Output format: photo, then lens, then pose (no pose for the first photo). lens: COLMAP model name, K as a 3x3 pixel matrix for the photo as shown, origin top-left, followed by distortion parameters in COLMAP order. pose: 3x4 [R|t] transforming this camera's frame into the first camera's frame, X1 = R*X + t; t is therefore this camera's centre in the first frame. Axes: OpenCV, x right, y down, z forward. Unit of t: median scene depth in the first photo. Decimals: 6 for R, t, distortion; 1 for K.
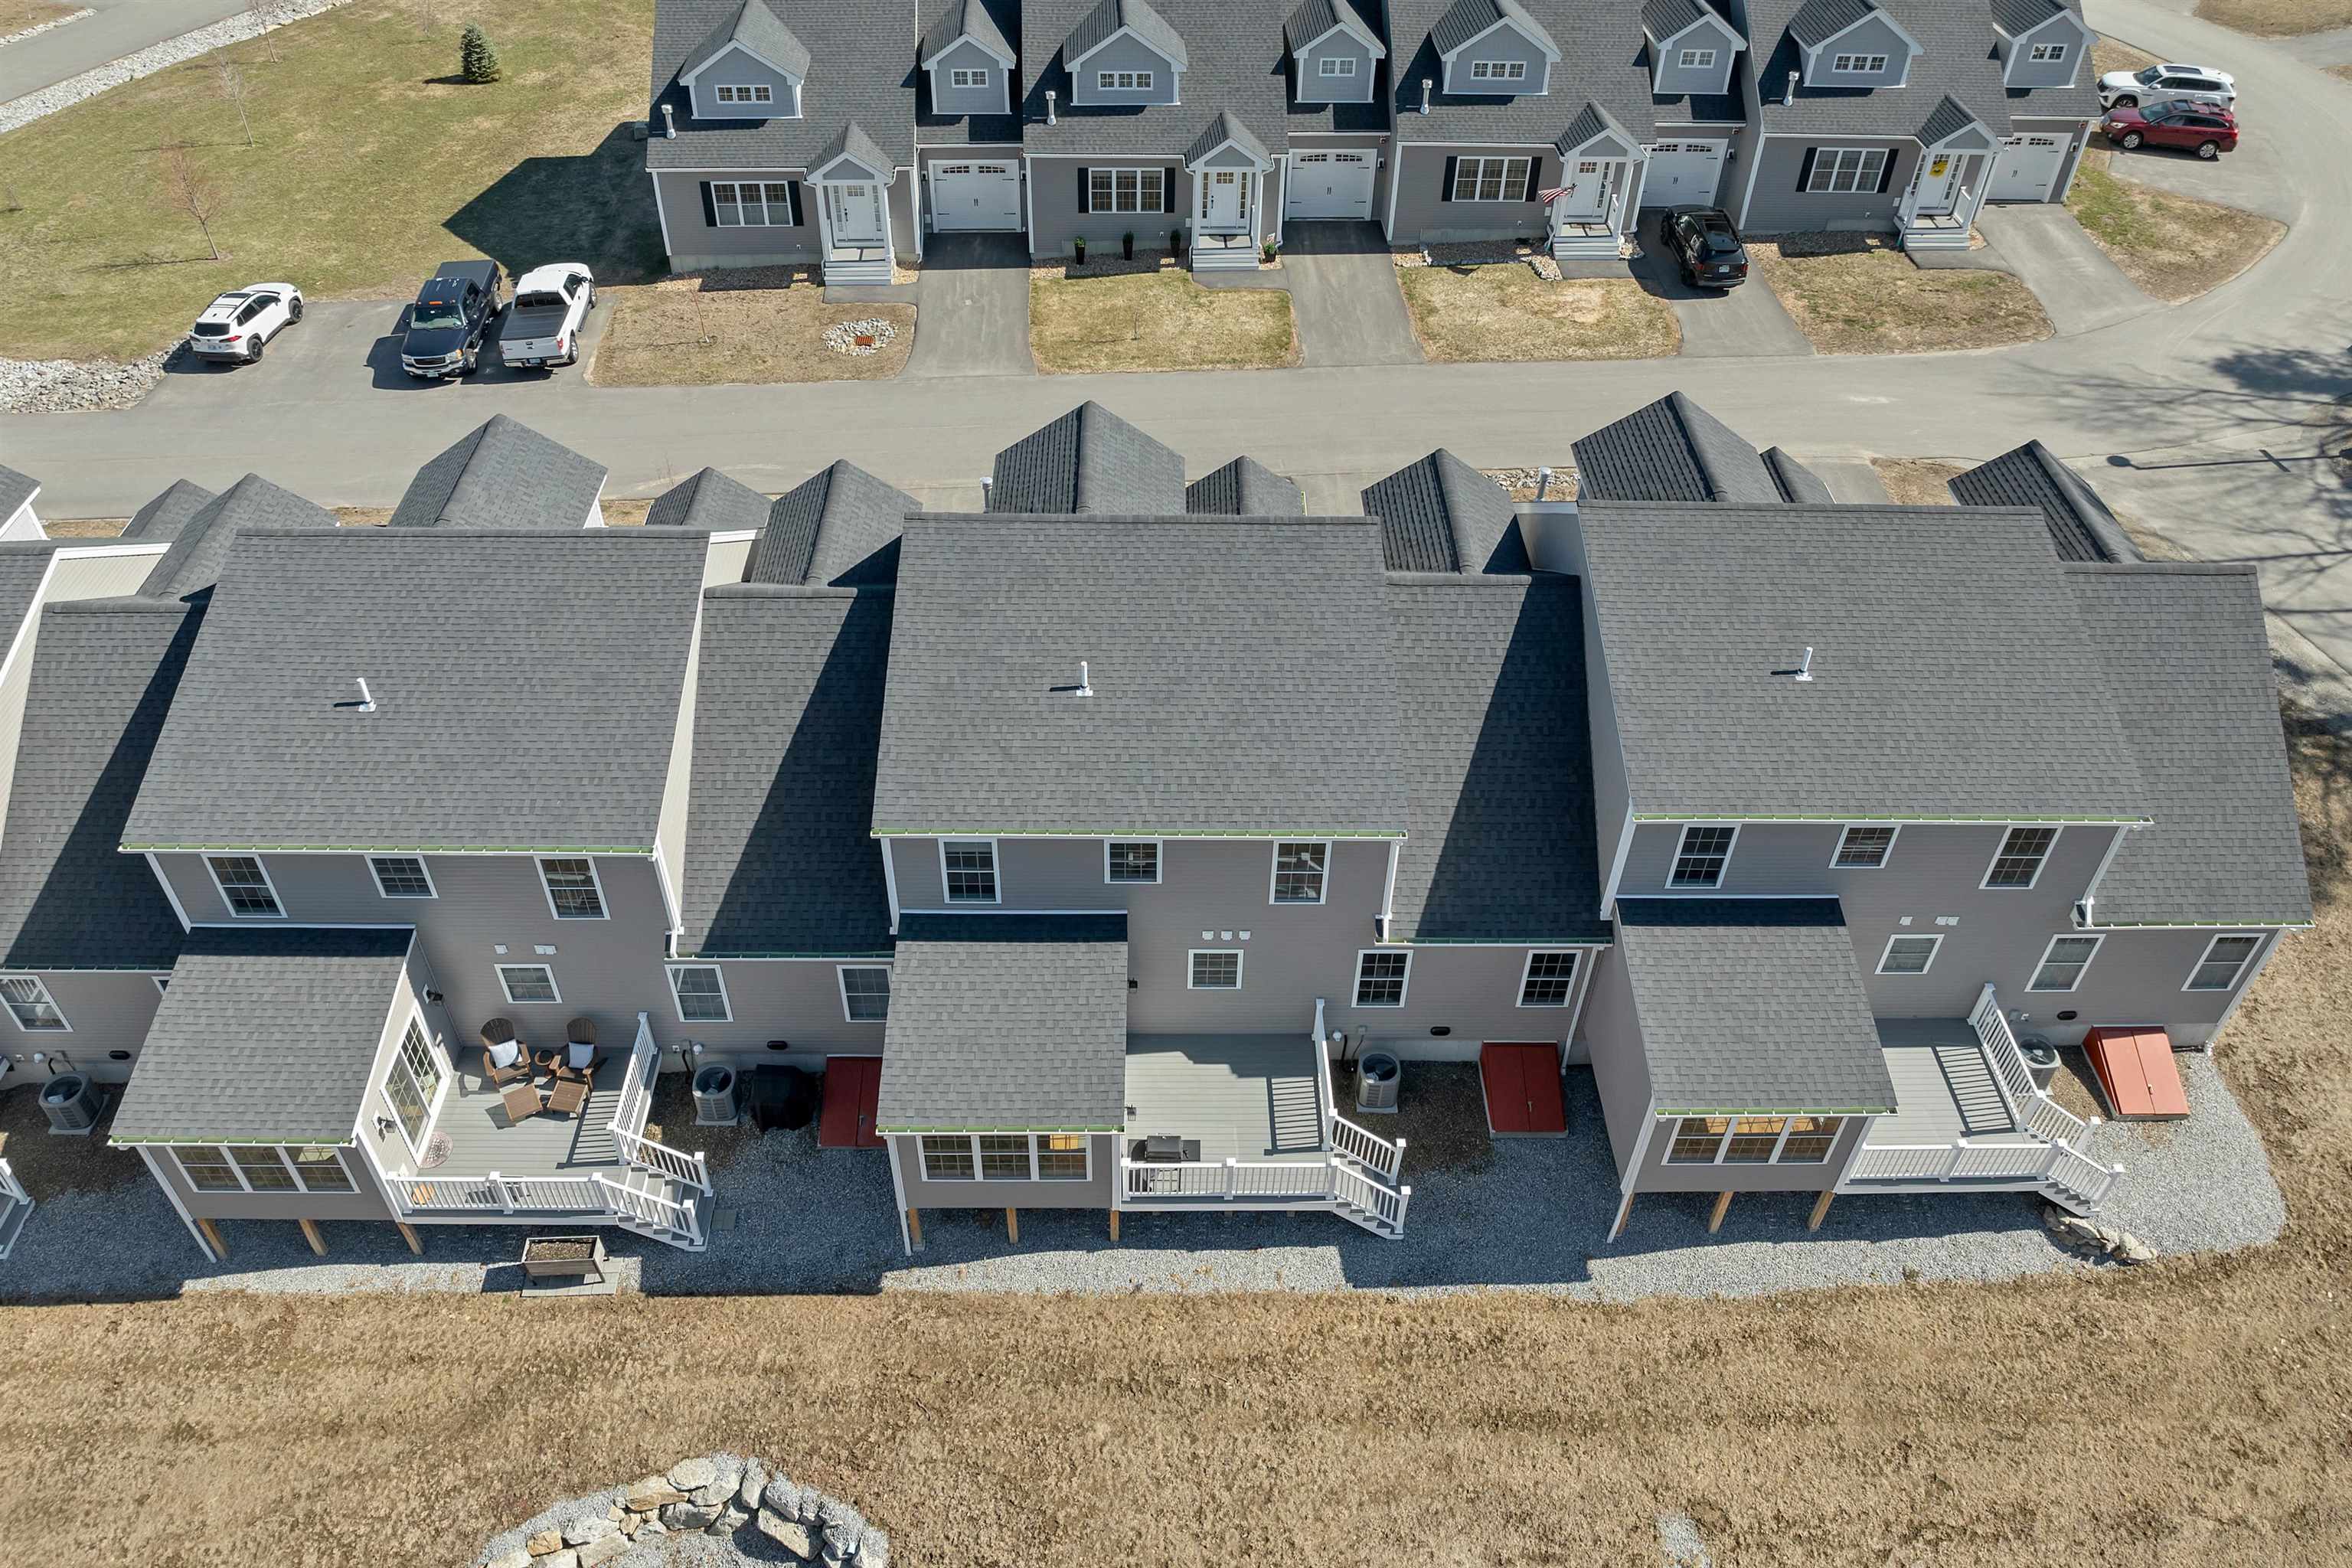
lens RADIAL K [[1701.8, 0, 1187.5], [0, 1701.8, 787.5], [0, 0, 1]] dist [-0.033521, -0.004088]
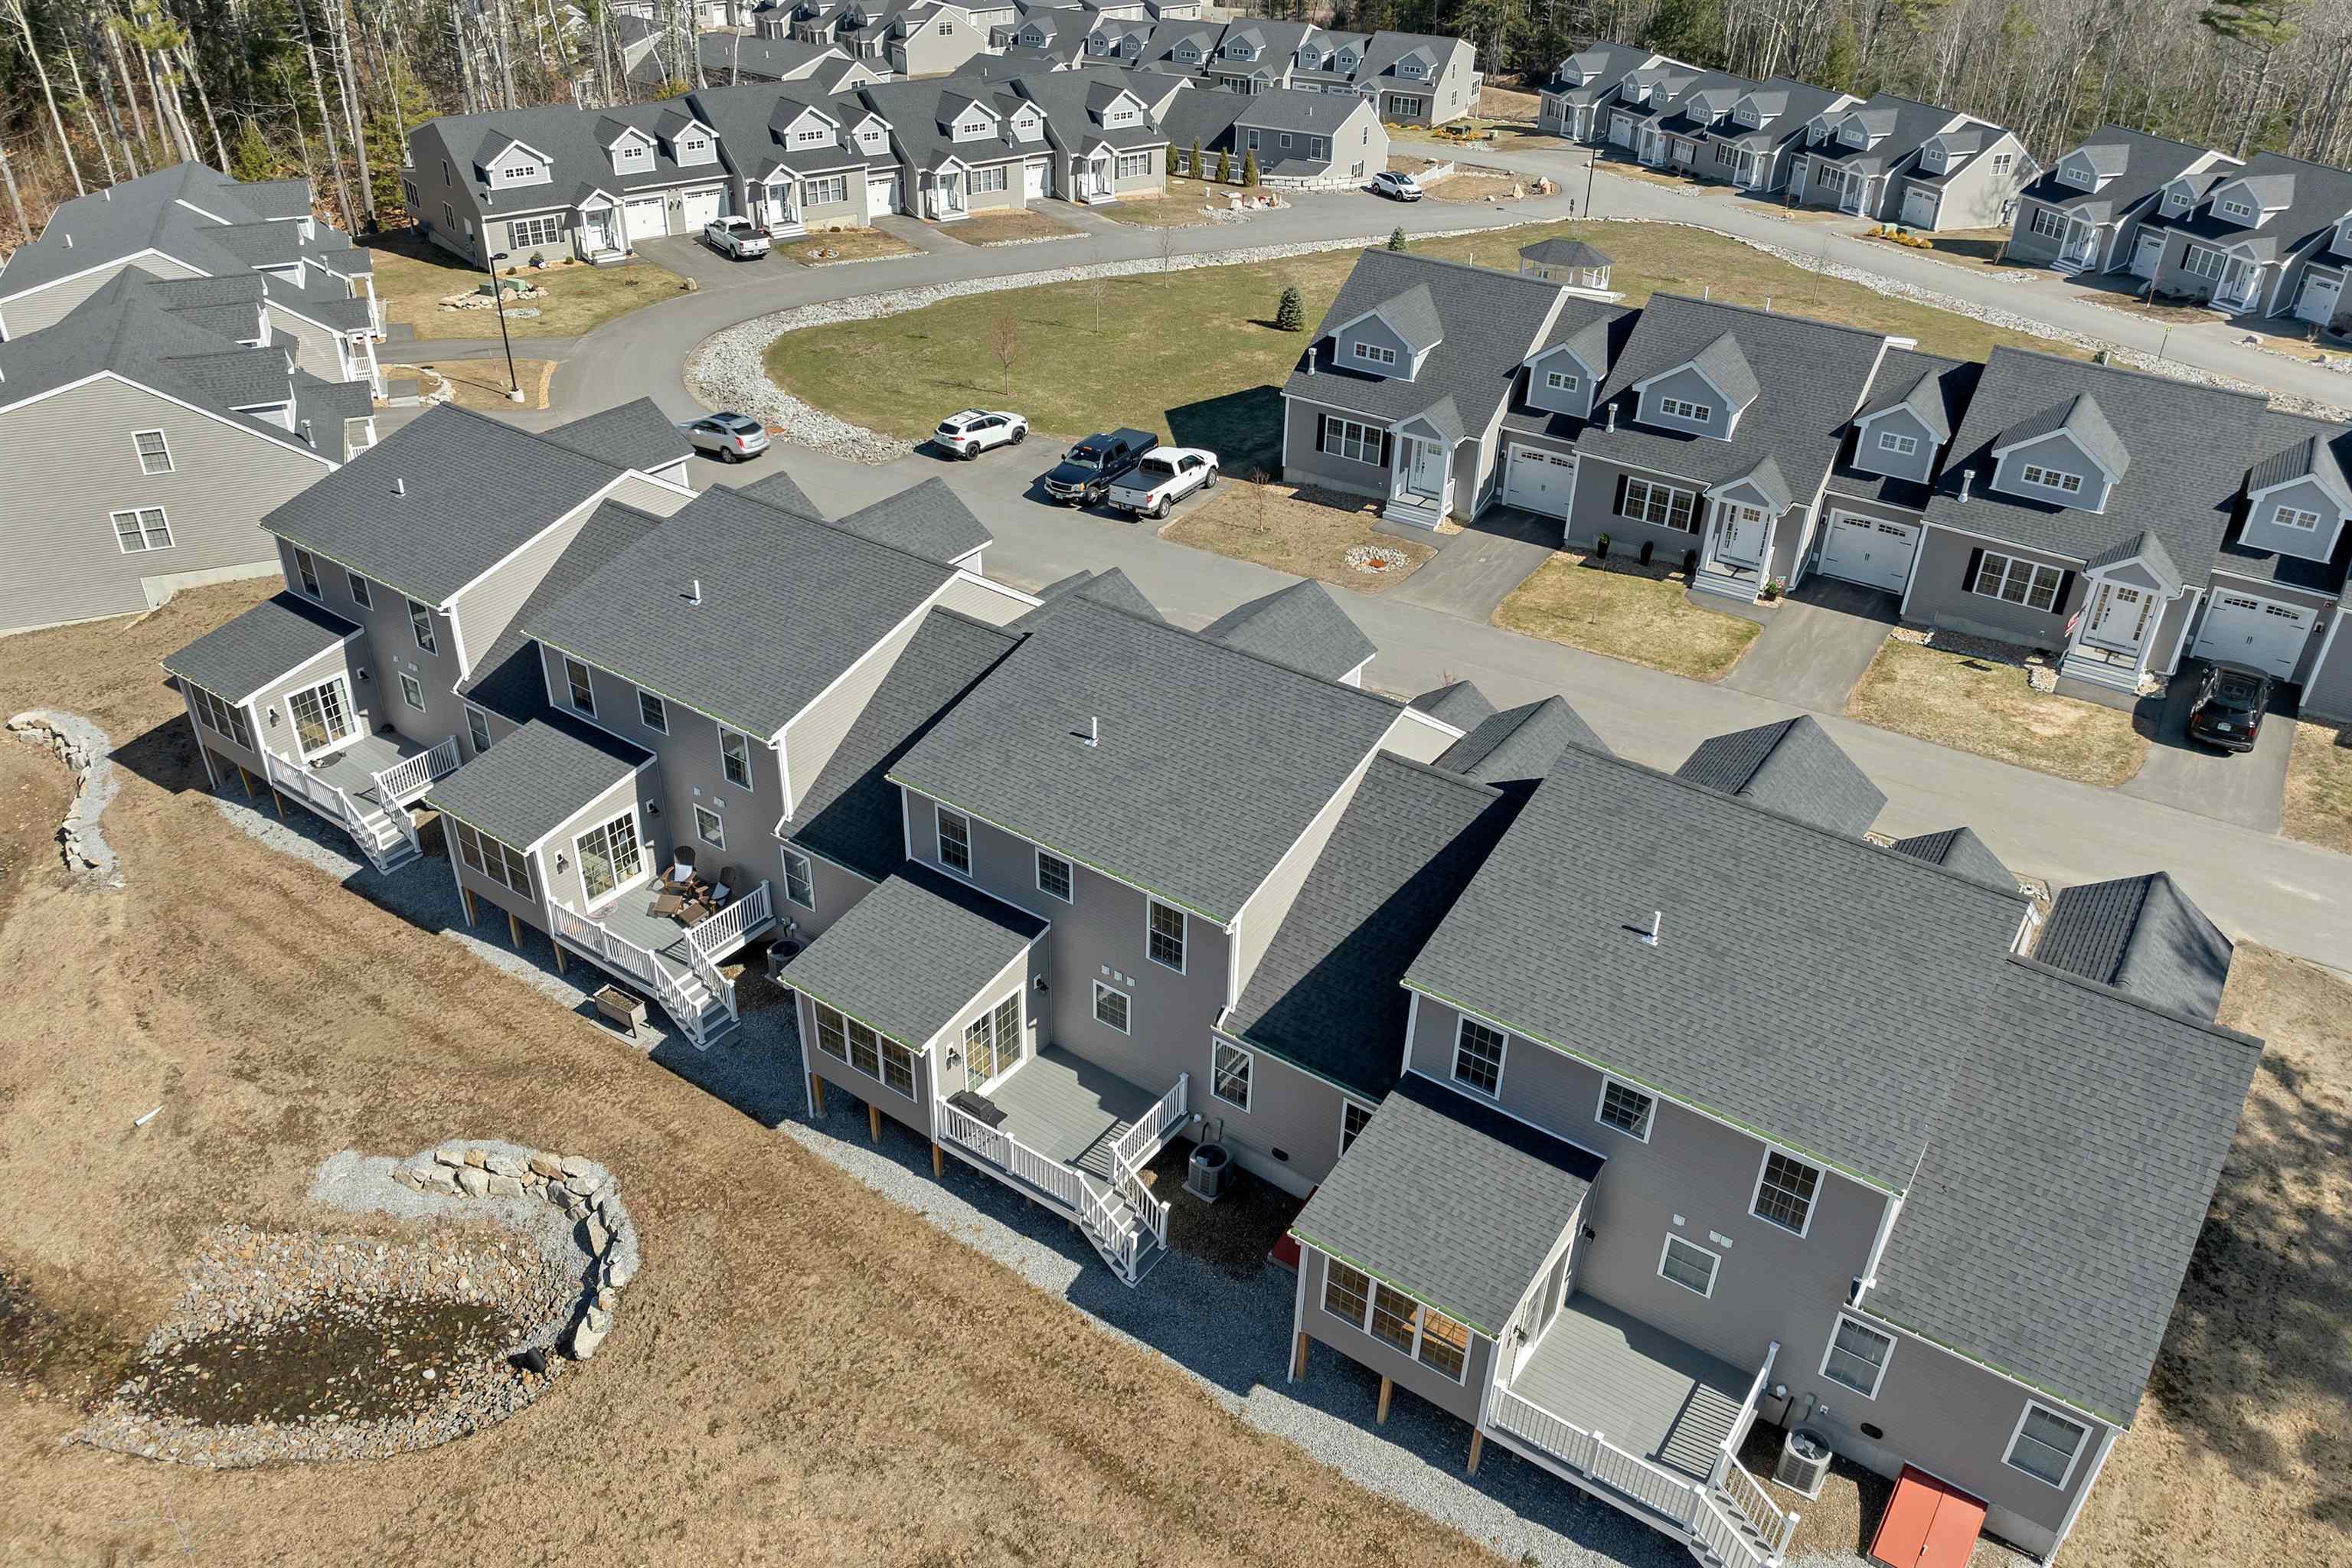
lens RADIAL K [[1701.8, 0, 1187.5], [0, 1701.8, 787.5], [0, 0, 1]] dist [-0.033521, -0.004088]
pose [[0.809592, 0.311067, -0.497794, 0.580350], [-0.402919, 0.911196, -0.085894, 0.047919], [0.426869, 0.270110, 0.863031, -0.023534]]
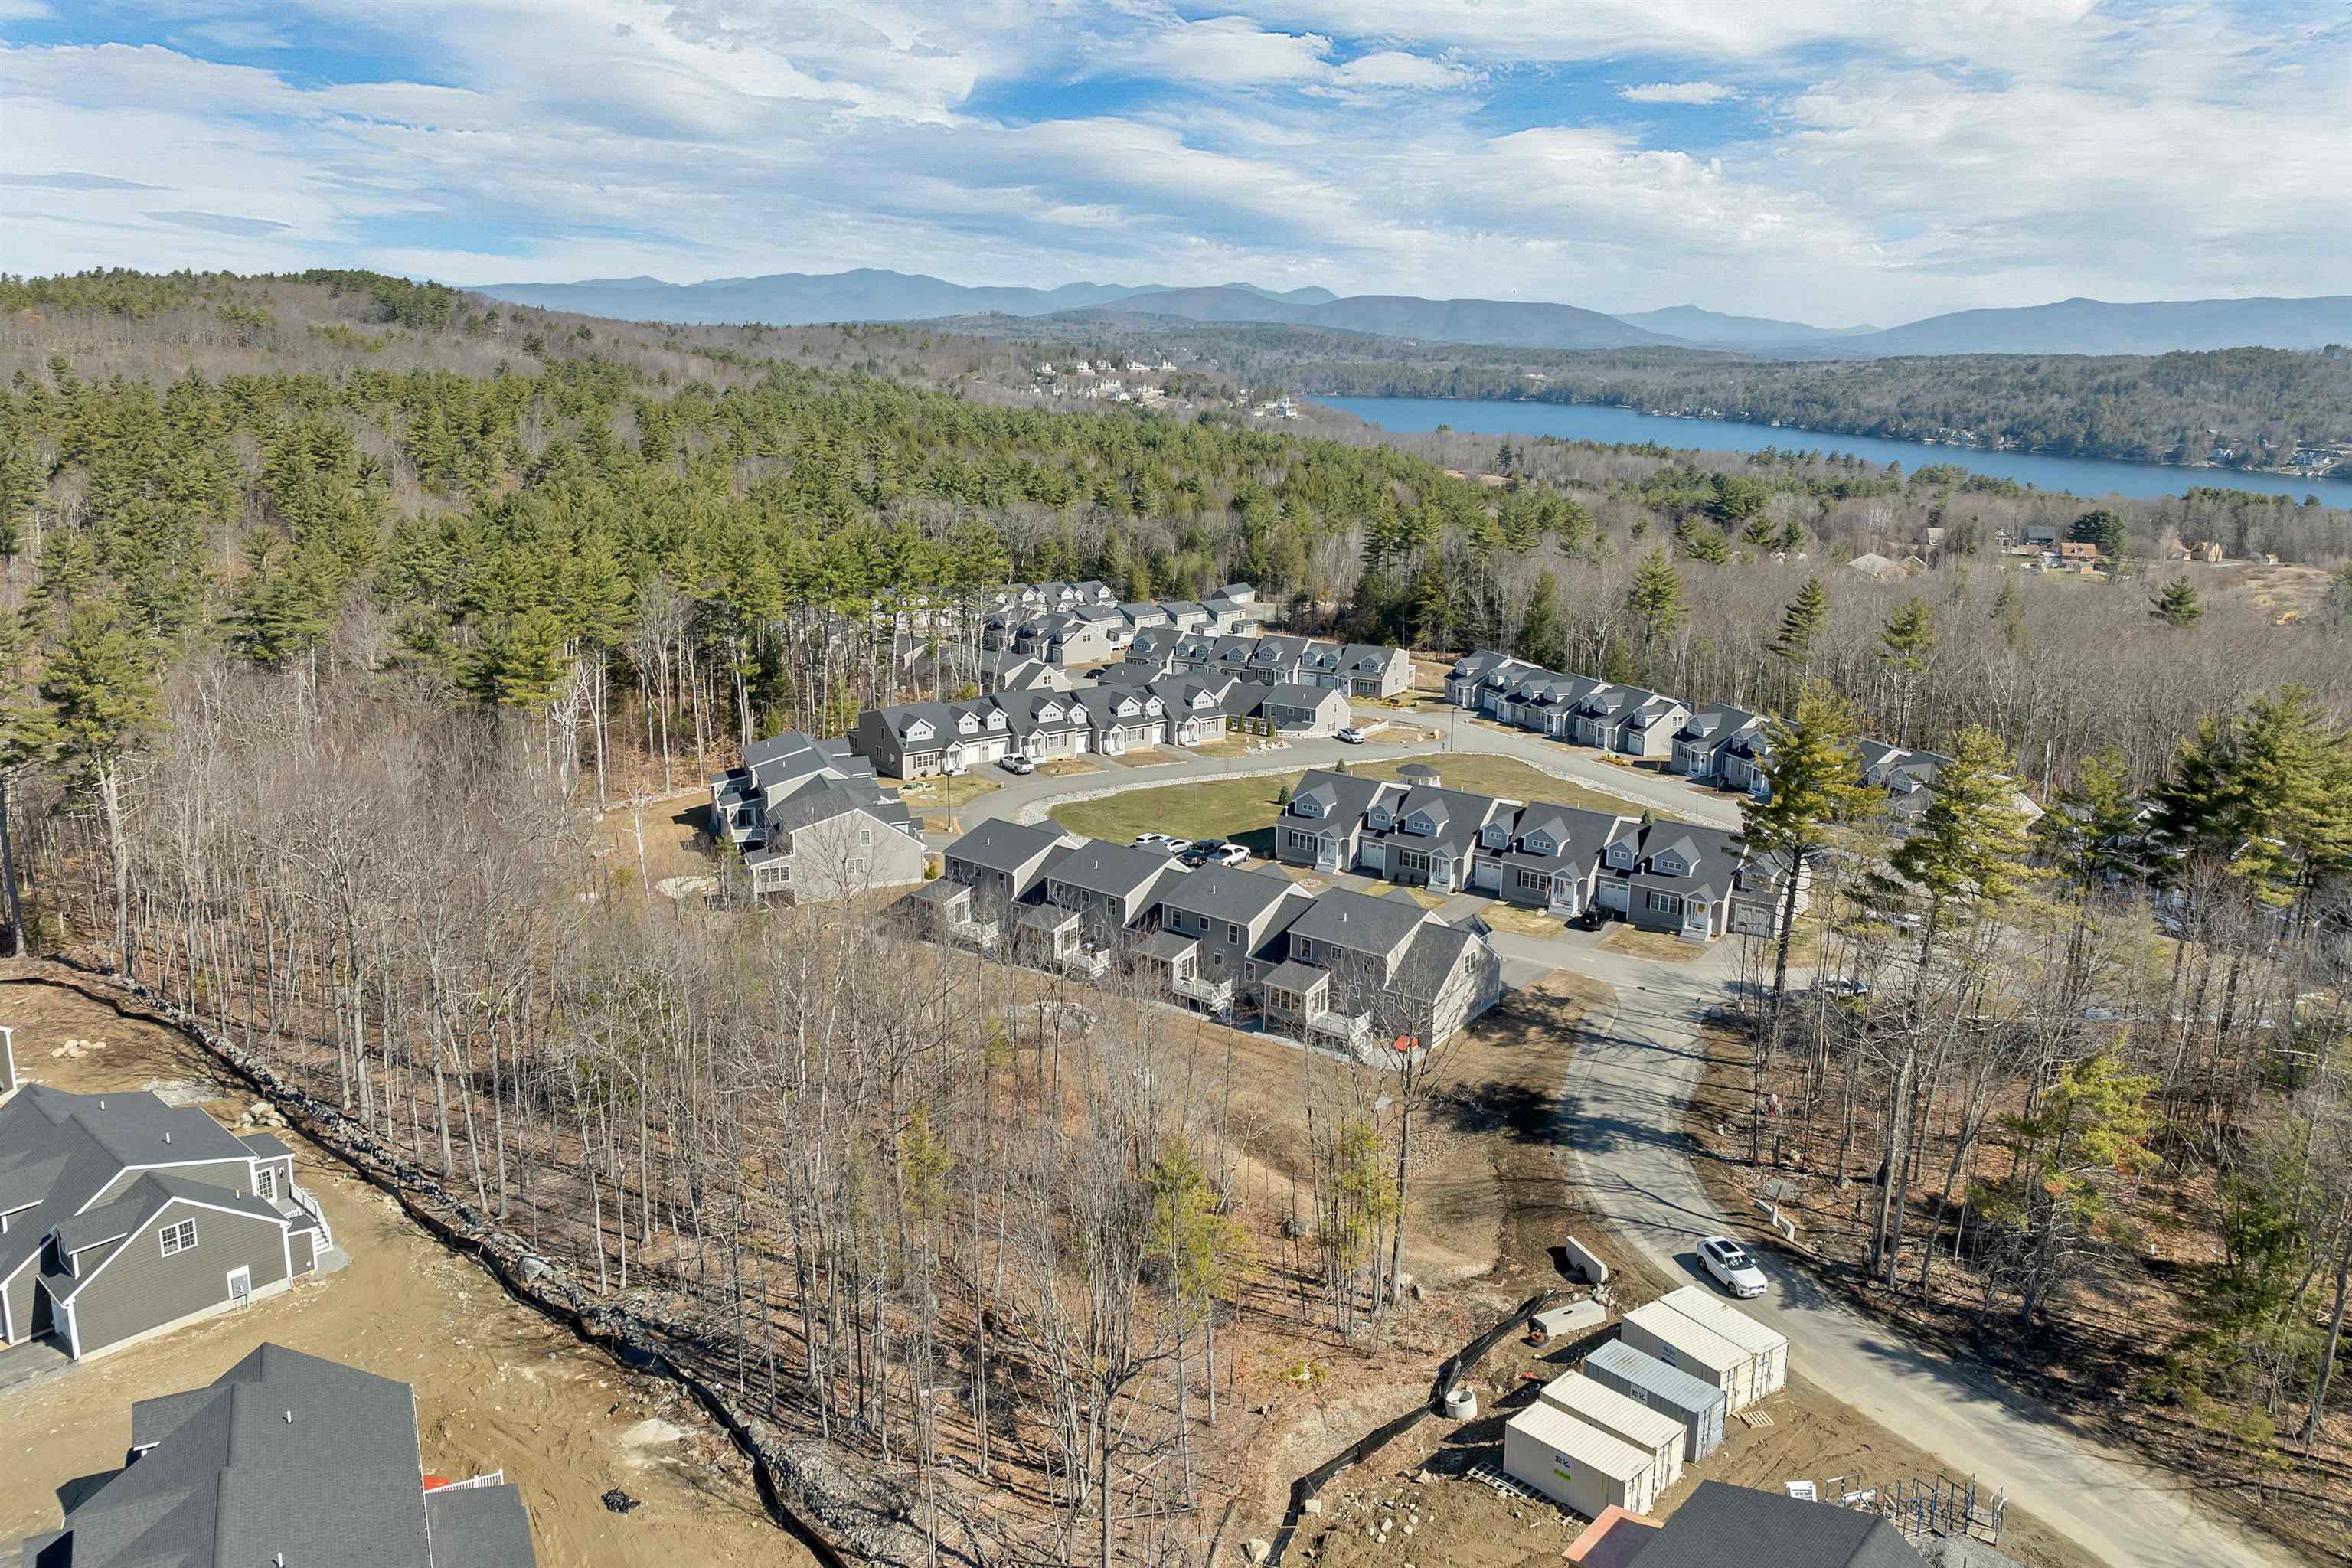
lens RADIAL K [[1658.2, 0, 1187.4], [0, 1658.2, 779.3], [0, 0, 1]] dist [-0.033682, 0.002508]
pose [[0.793032, 0.148315, -0.590850, 2.395417], [-0.411218, 0.845919, -0.339589, 1.189205], [0.449445, 0.512273, 0.731831, -2.402844]]
